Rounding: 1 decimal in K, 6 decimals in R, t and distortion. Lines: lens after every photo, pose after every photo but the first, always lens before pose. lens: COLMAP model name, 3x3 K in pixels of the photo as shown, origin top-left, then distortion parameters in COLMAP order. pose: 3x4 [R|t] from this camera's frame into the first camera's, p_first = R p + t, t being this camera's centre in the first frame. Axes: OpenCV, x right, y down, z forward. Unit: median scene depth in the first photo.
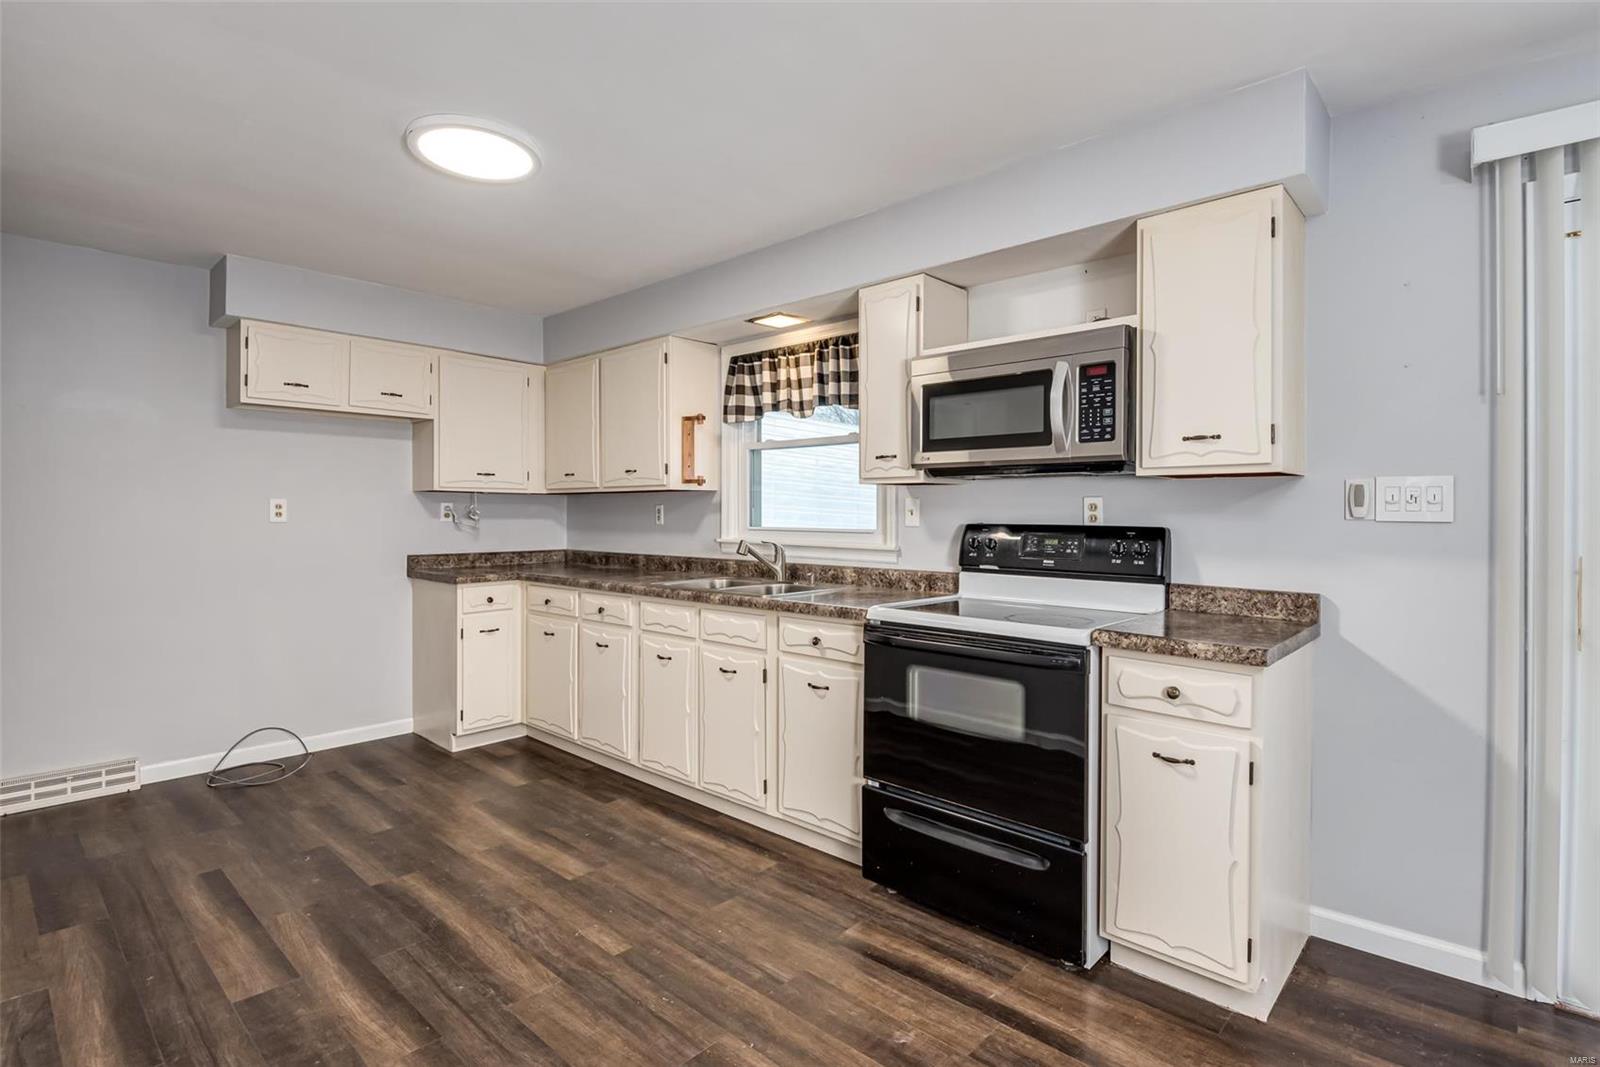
lens RADIAL K [[771.4, 0, 833.7], [0, 771.4, 513.0], [0, 0, 1]] dist [0.003493, -0.012989]
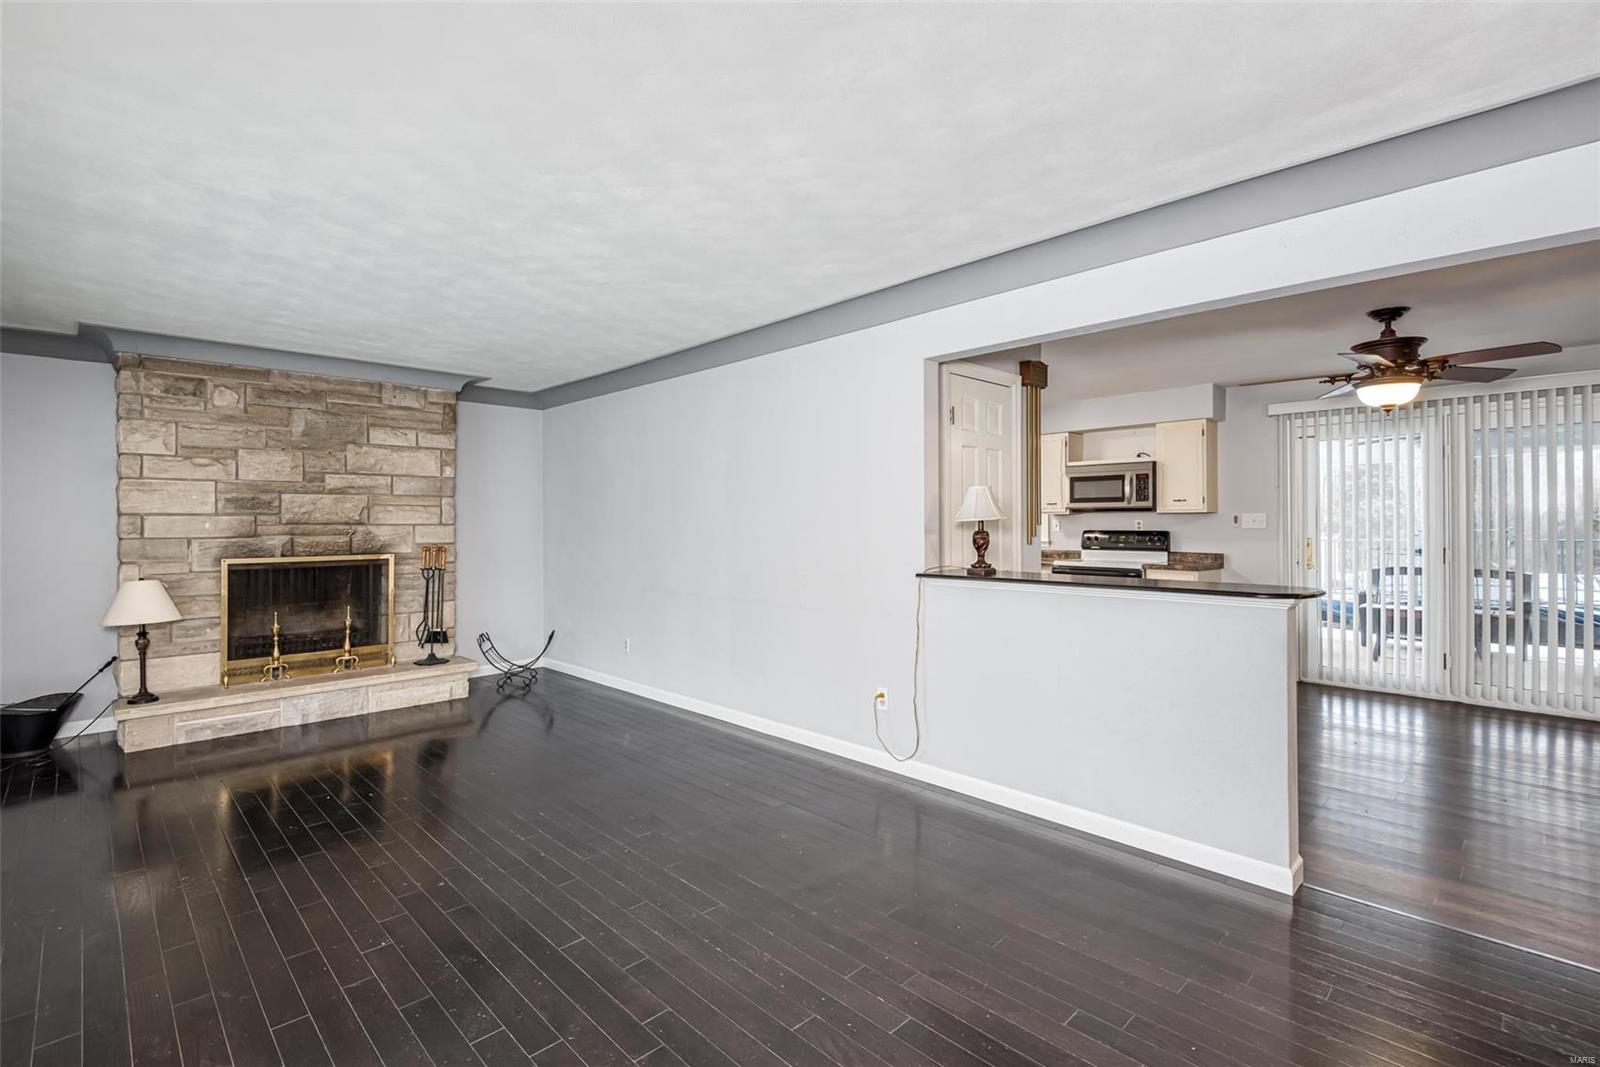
lens RADIAL K [[731.4, 0, 794.9], [0, 731.4, 516.1], [0, 0, 1]] dist [0.001460, 0.000069]
pose [[0.996900, -0.005684, -0.078474, -0.614058], [0.004629, 0.999896, -0.013625, -0.004149], [0.078544, 0.013220, 0.996823, -1.516792]]
